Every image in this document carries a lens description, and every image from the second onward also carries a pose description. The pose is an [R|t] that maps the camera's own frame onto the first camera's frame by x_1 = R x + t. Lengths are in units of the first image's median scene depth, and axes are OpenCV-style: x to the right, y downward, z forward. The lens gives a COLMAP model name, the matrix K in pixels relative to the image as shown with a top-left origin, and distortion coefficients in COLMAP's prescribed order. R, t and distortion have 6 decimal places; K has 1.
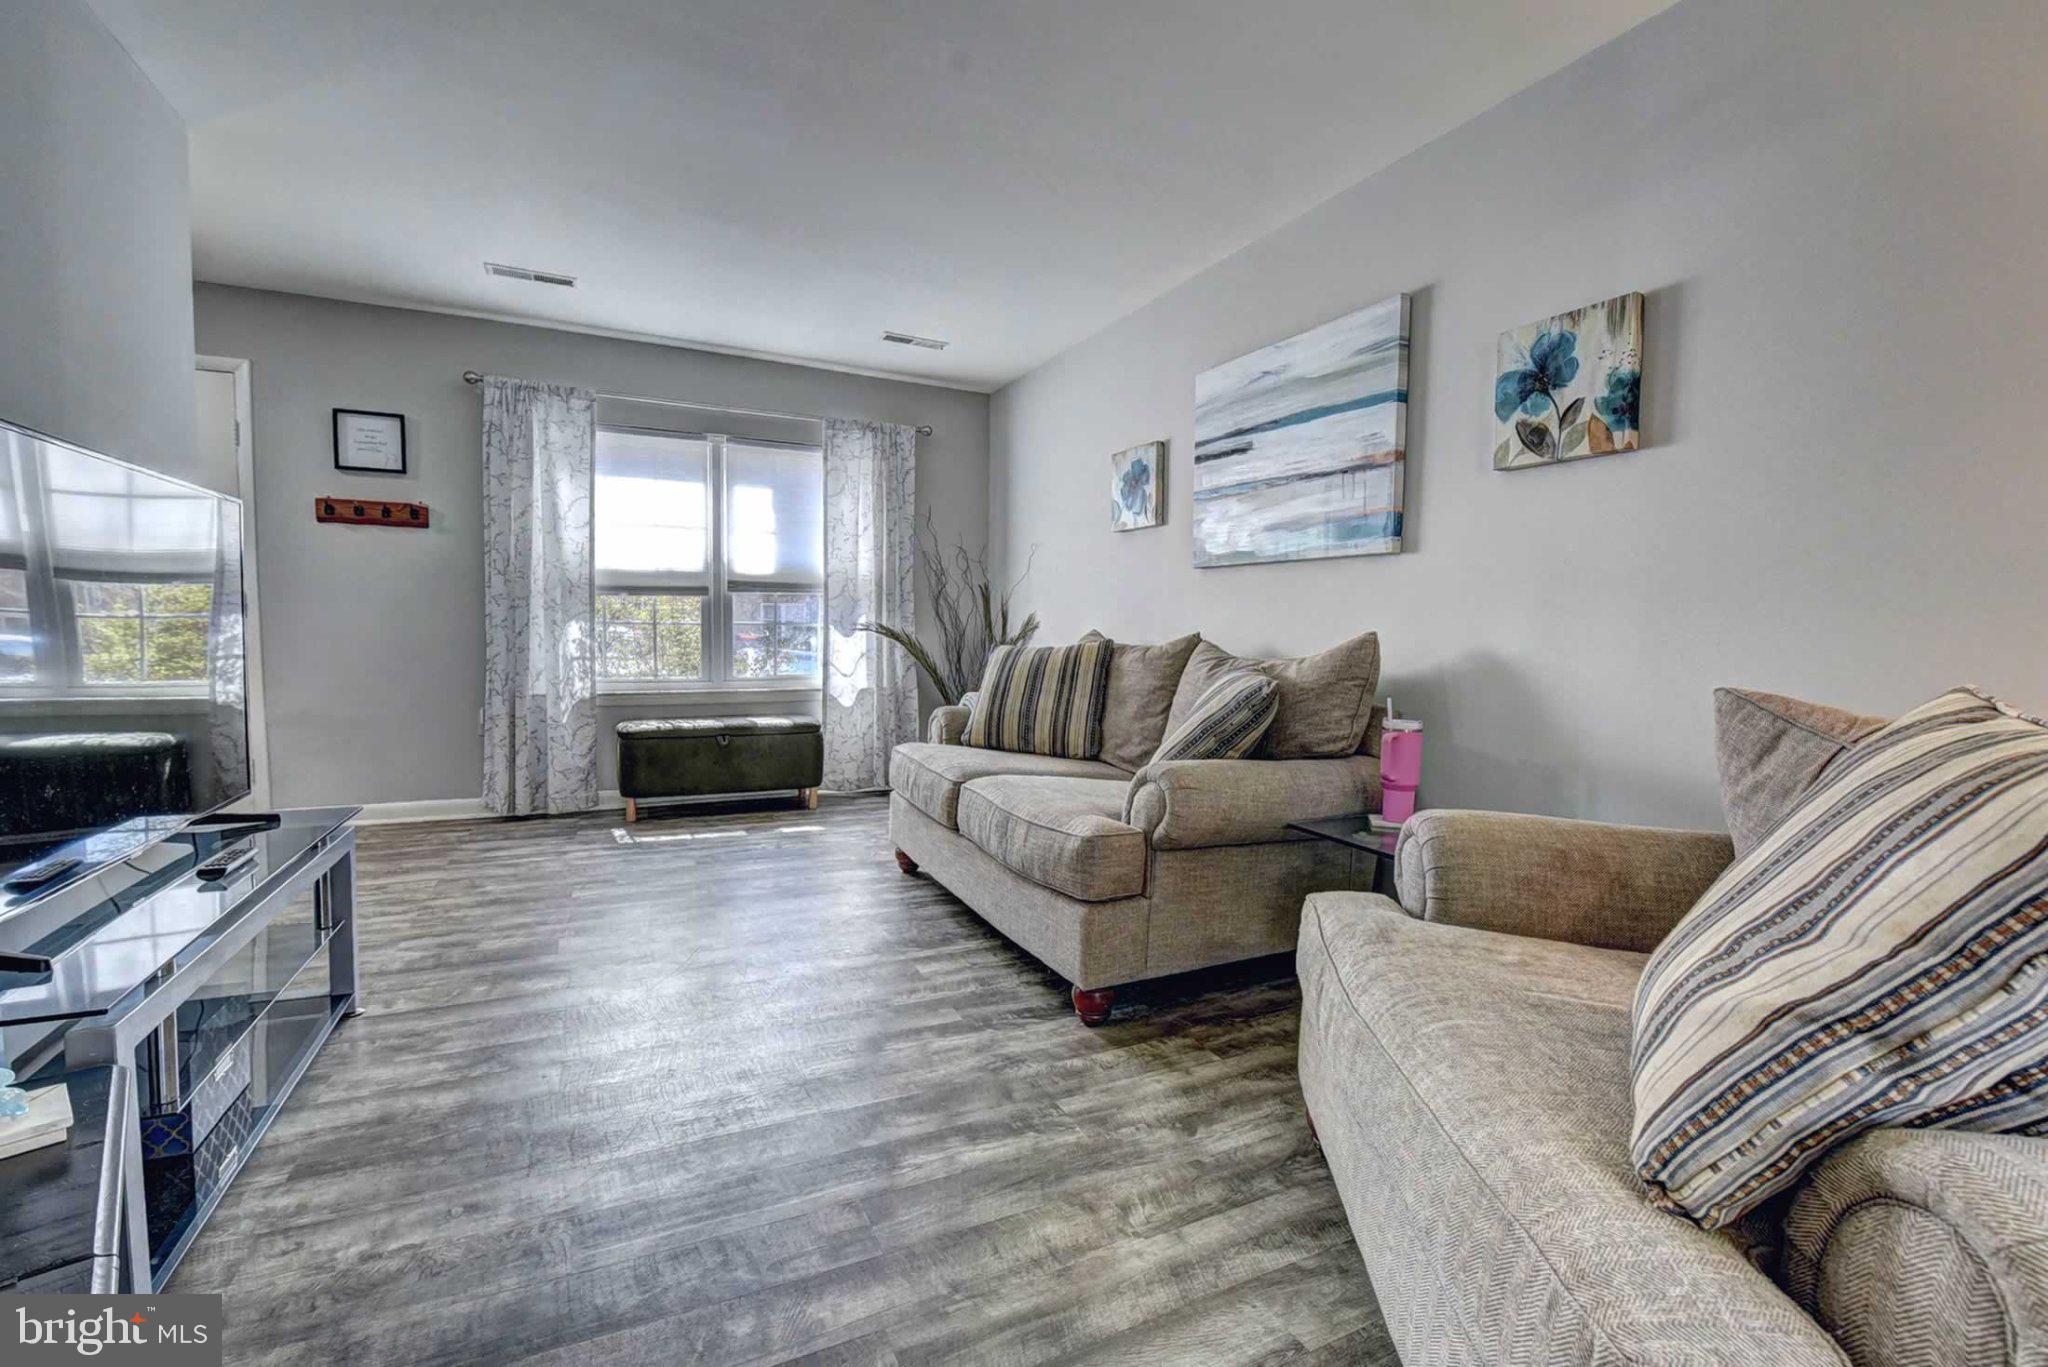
lens RADIAL K [[881.6, 0, 1053.7], [0, 881.6, 679.7], [0, 0, 1]] dist [-0.021042, -0.000200]
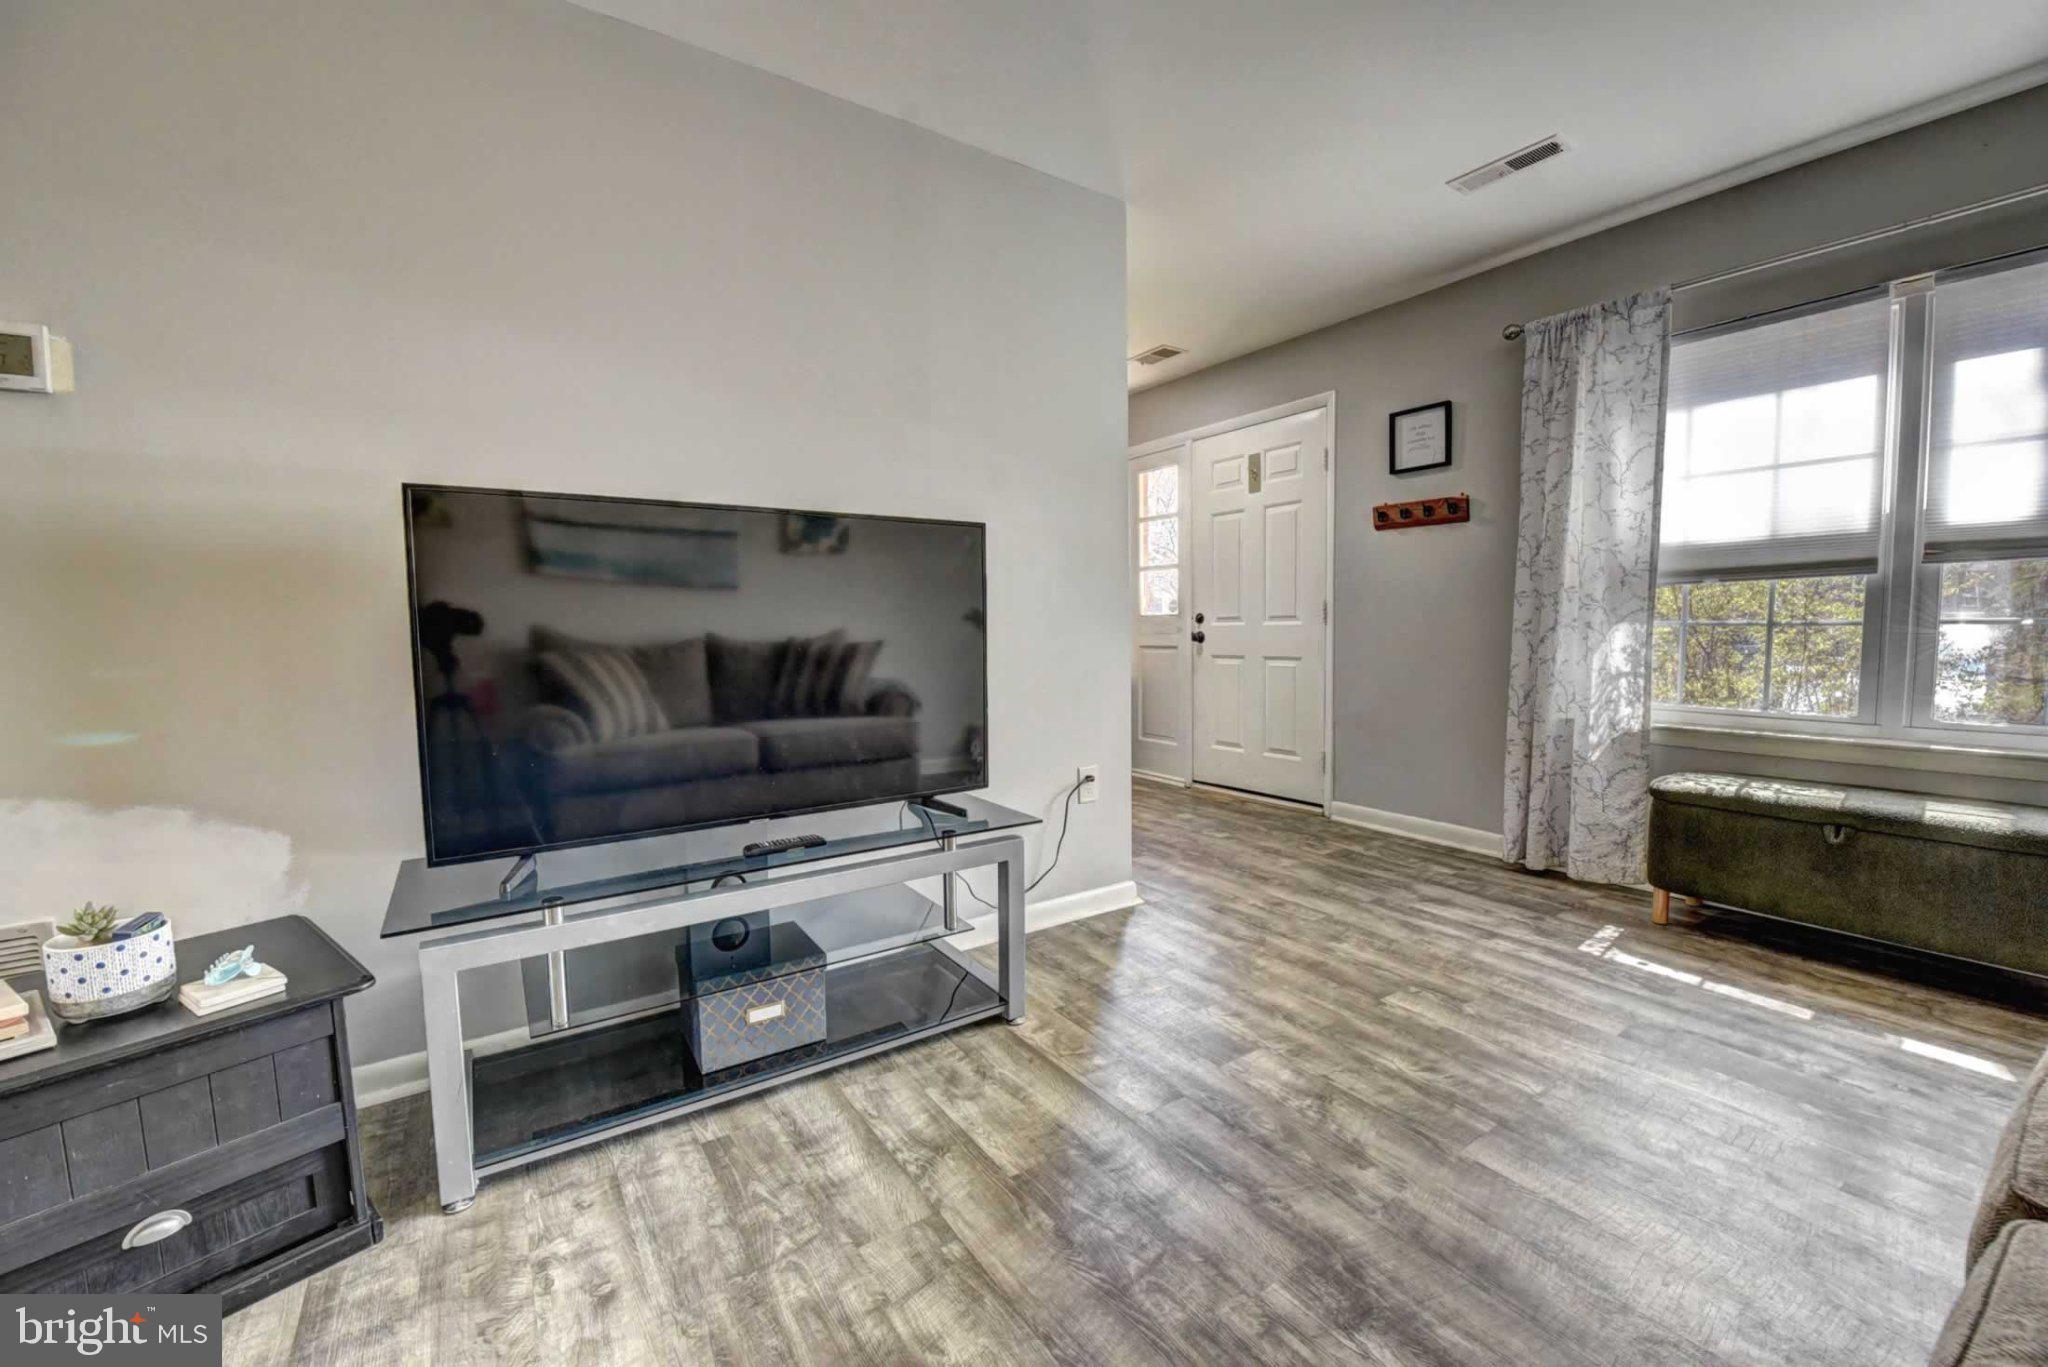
lens RADIAL K [[816.0, 0, 1025.0], [0, 816.0, 685.0], [0, 0, 1]] dist [-0.019346, -0.000847]
pose [[0.125690, 0.056459, -0.990462, 0.058829], [-0.047138, 0.997592, 0.050884, -0.029285], [0.990949, 0.040293, 0.128049, 0.474350]]
